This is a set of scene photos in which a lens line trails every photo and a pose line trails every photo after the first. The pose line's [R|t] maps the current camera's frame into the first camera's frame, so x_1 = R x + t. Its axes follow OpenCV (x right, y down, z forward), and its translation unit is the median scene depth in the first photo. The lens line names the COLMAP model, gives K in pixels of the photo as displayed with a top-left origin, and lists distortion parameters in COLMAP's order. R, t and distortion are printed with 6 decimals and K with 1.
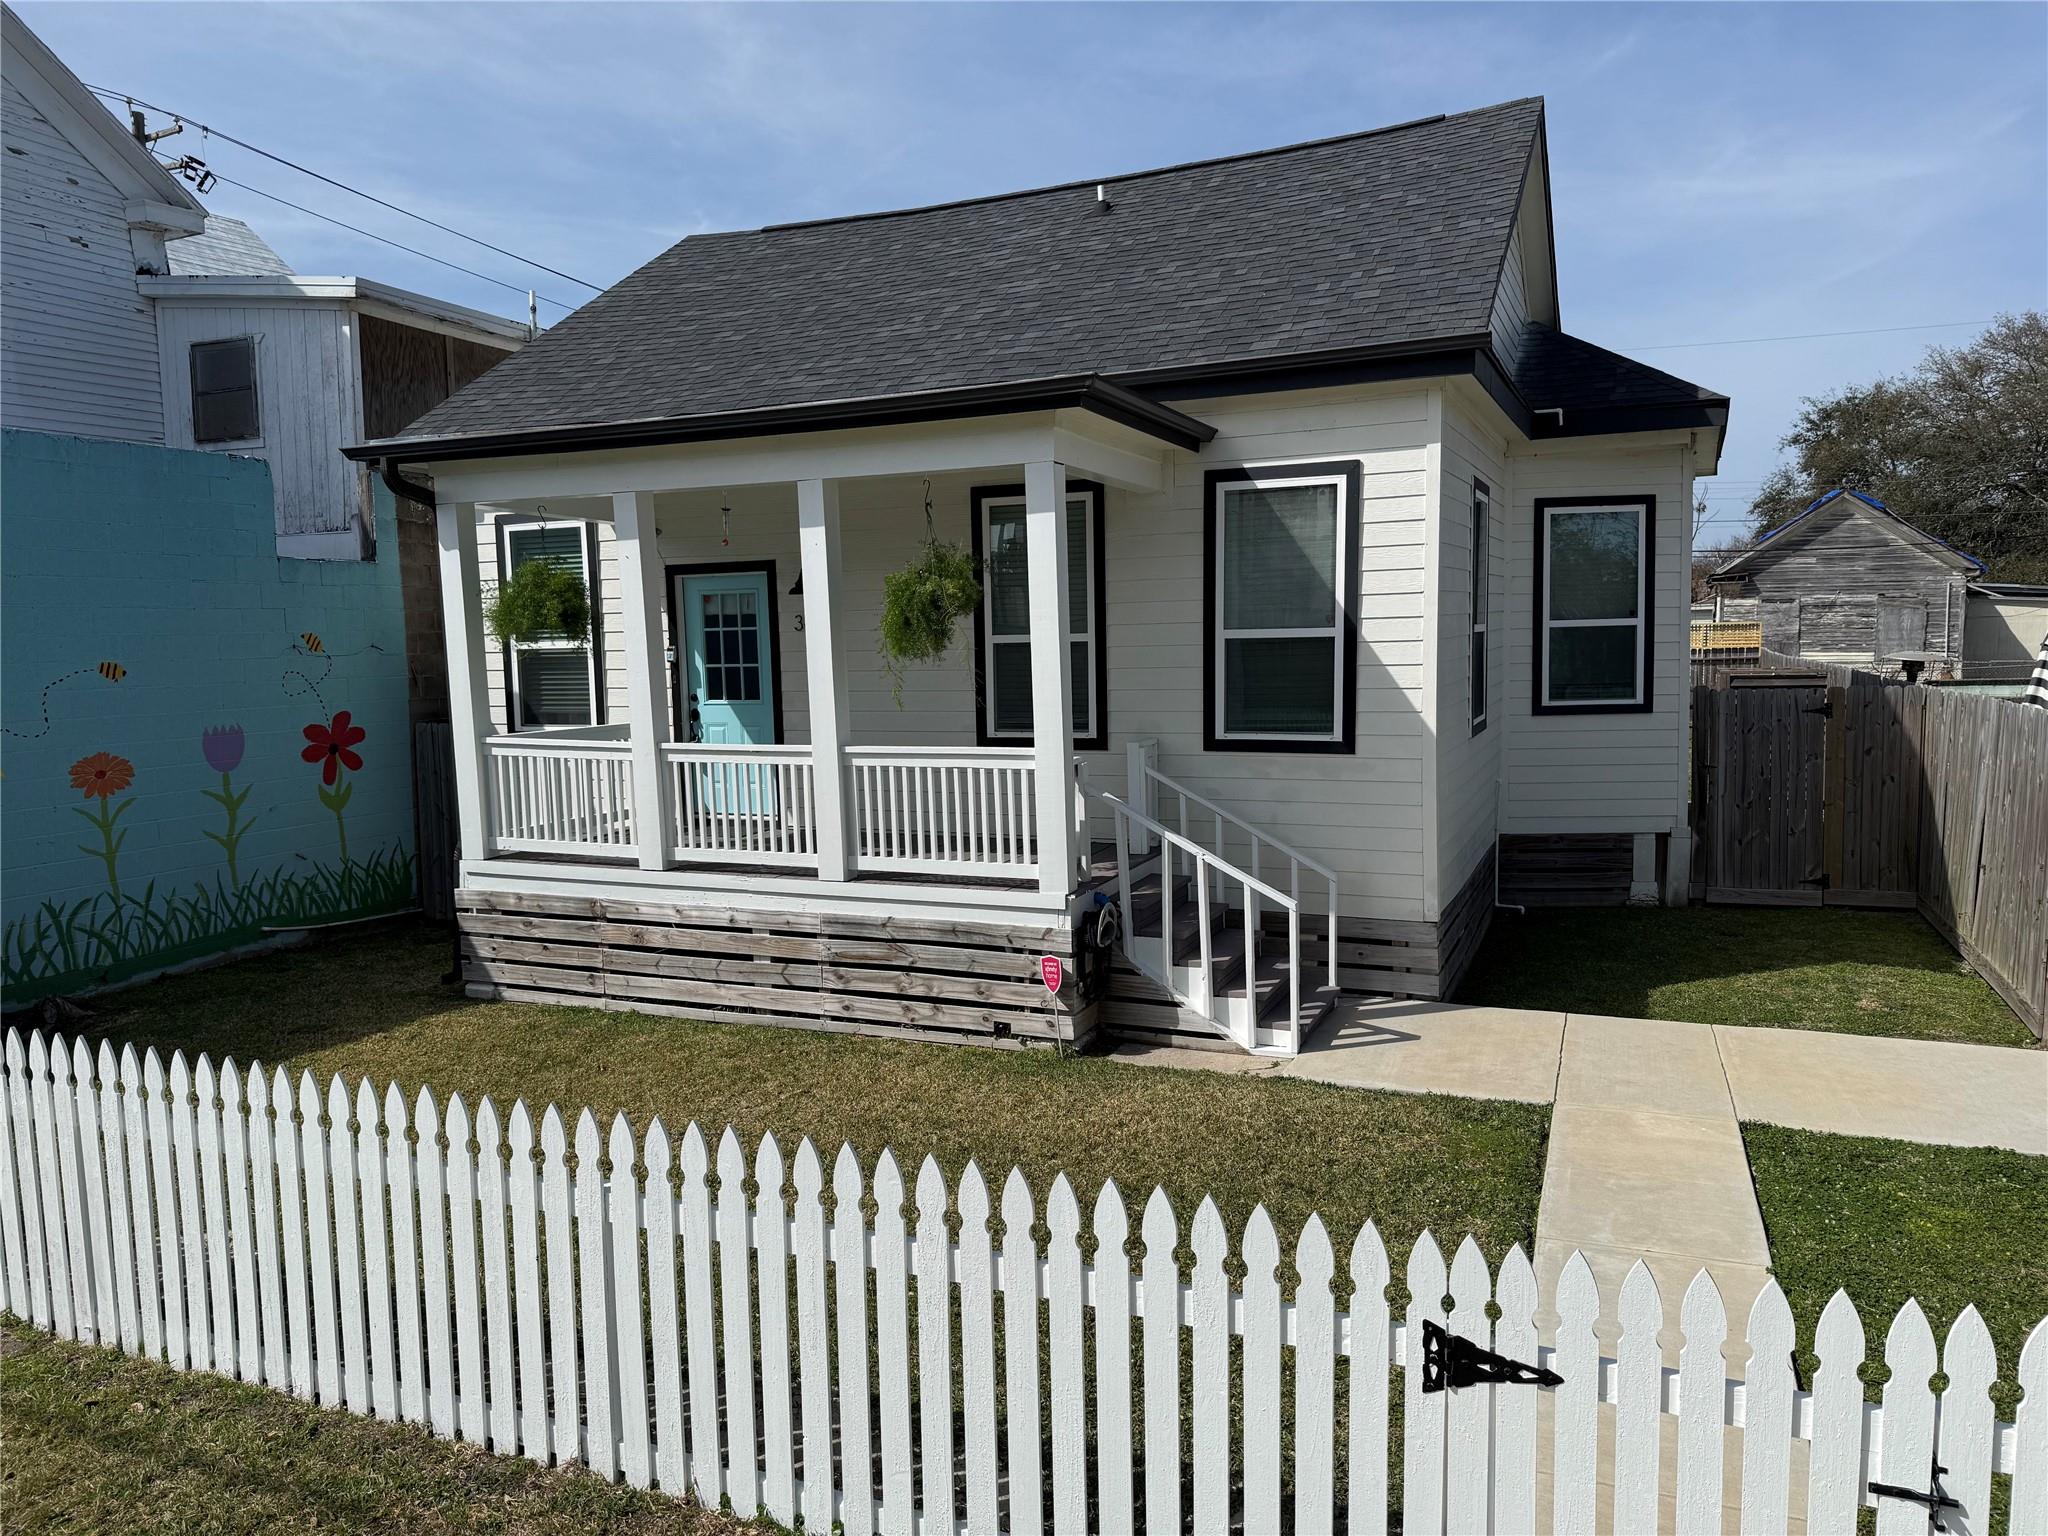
lens RADIAL K [[1445.5, 0, 1010.5], [0, 1445.5, 757.2], [0, 0, 1]] dist [0.026409, -0.040054]
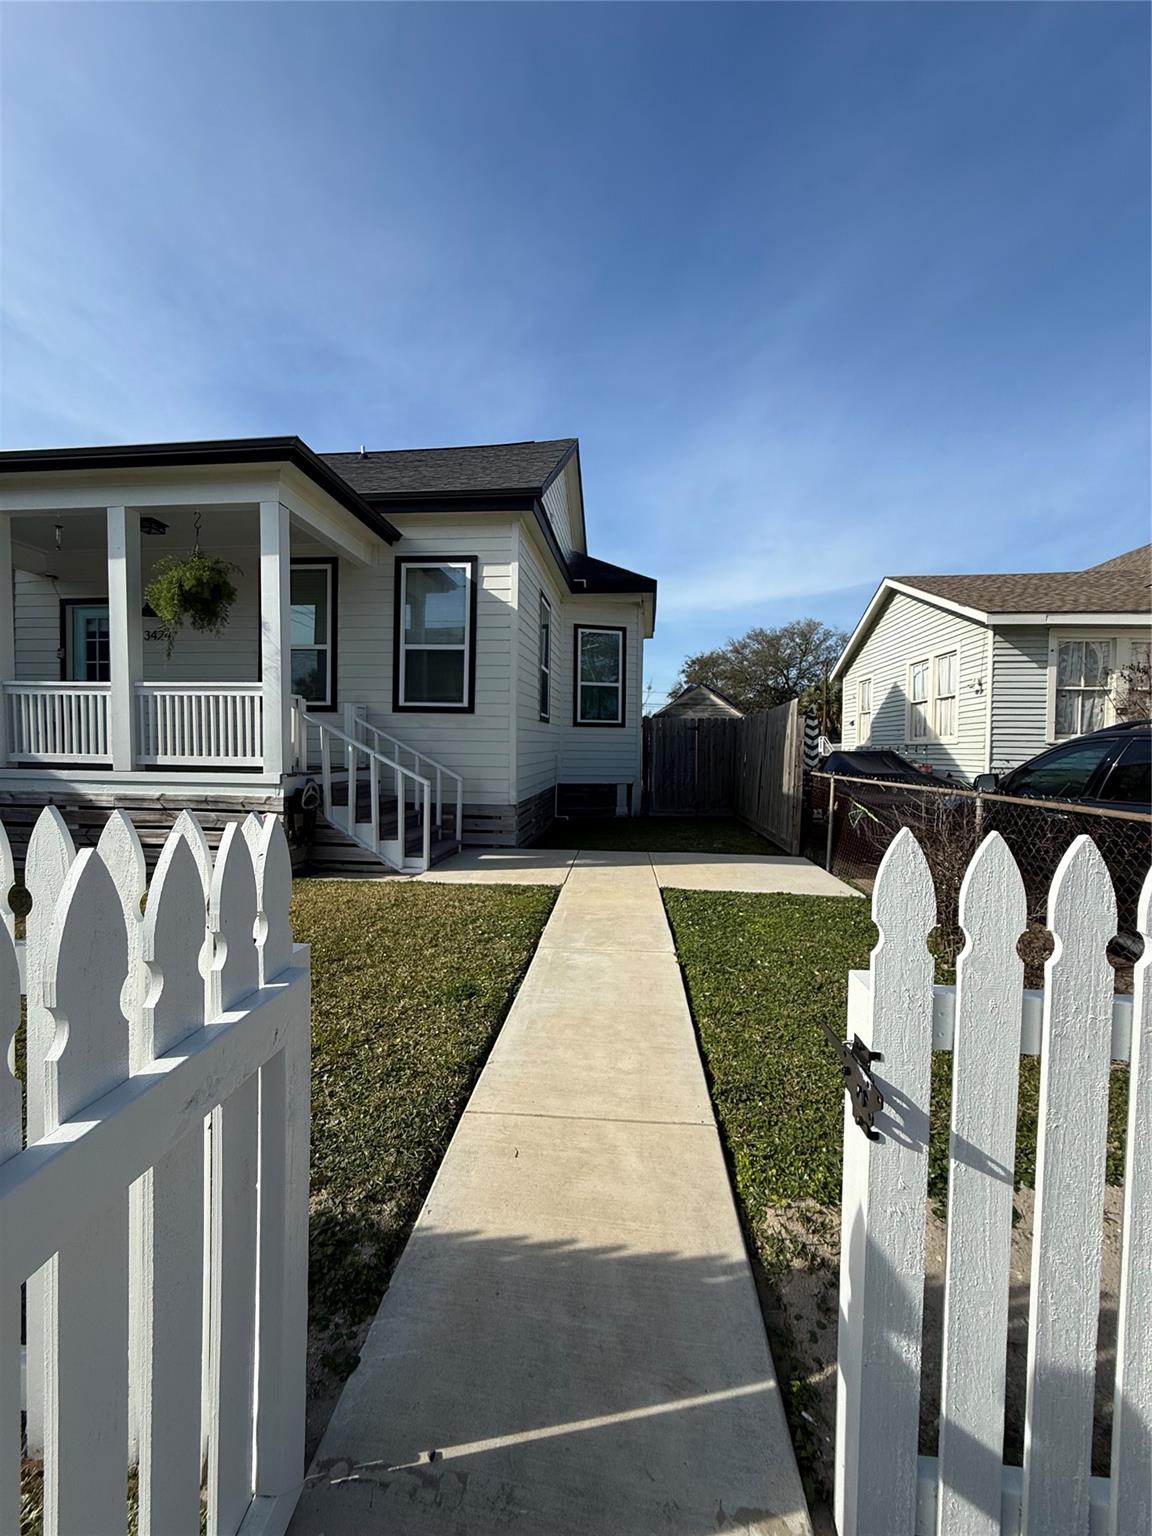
lens RADIAL K [[618.2, 0, 577.8], [0, 618.2, 744.8], [0, 0, 1]] dist [0.007134, -0.000414]
pose [[0.947226, 0.036410, 0.318491, 0.110737], [-0.007830, 0.995860, -0.090560, 0.103728], [-0.320470, 0.083287, 0.943590, 0.209297]]
